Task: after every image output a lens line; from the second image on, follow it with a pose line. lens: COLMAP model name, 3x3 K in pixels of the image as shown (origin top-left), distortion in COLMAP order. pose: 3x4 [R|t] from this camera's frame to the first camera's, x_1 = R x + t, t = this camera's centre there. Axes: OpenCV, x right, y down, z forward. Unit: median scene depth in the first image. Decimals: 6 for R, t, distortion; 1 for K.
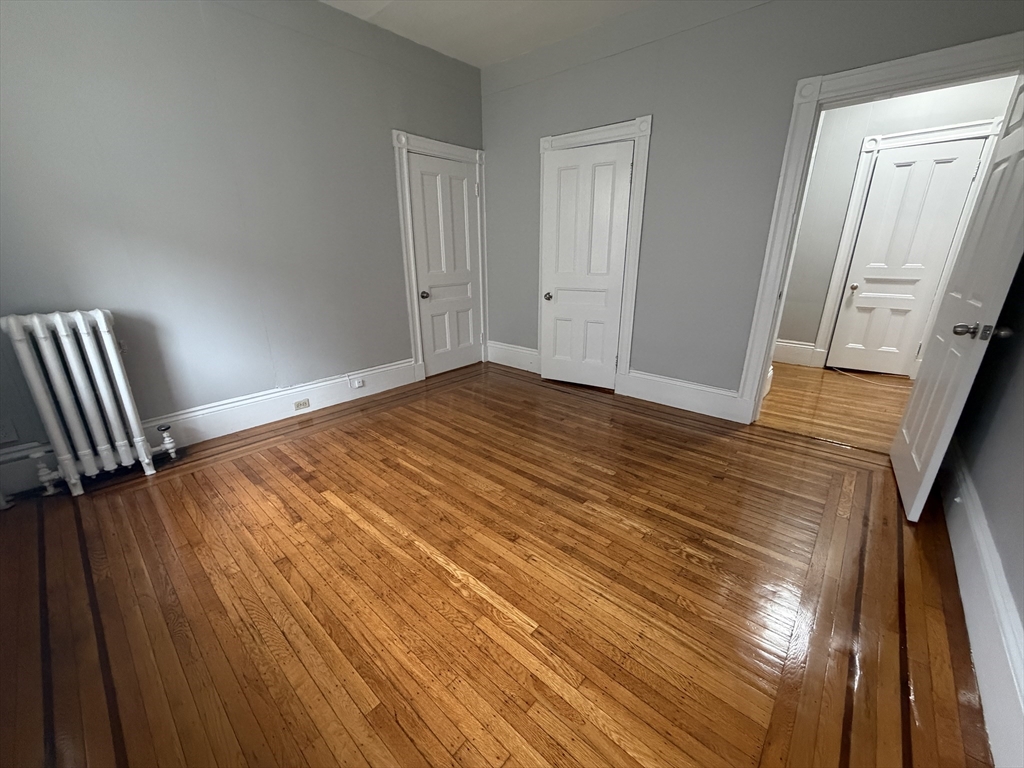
lens RADIAL K [[407.4, 0, 510.5], [0, 407.4, 384.4], [0, 0, 1]] dist [0.001041, -0.000444]
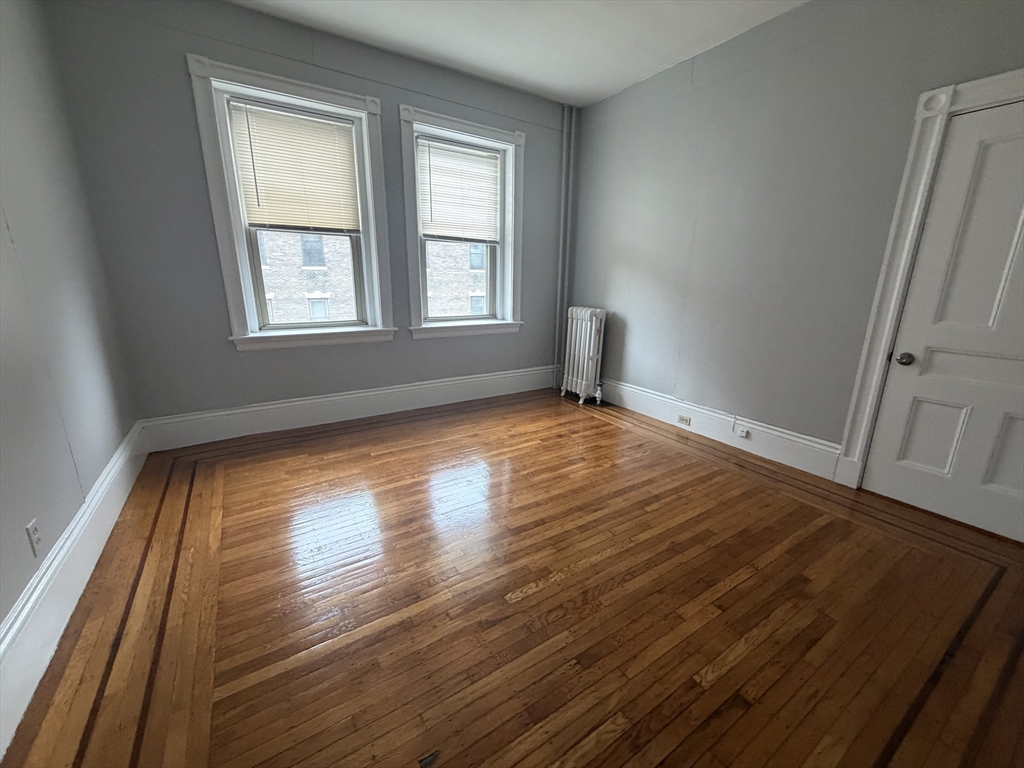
lens RADIAL K [[409.5, 0, 514.3], [0, 409.5, 386.1], [0, 0, 1]] dist [-0.000339, -0.000263]
pose [[-0.264372, 0.245037, -0.932772, 0.686483], [-0.320902, 0.889722, 0.324679, -0.275195], [0.909467, 0.385164, -0.156585, 0.842844]]
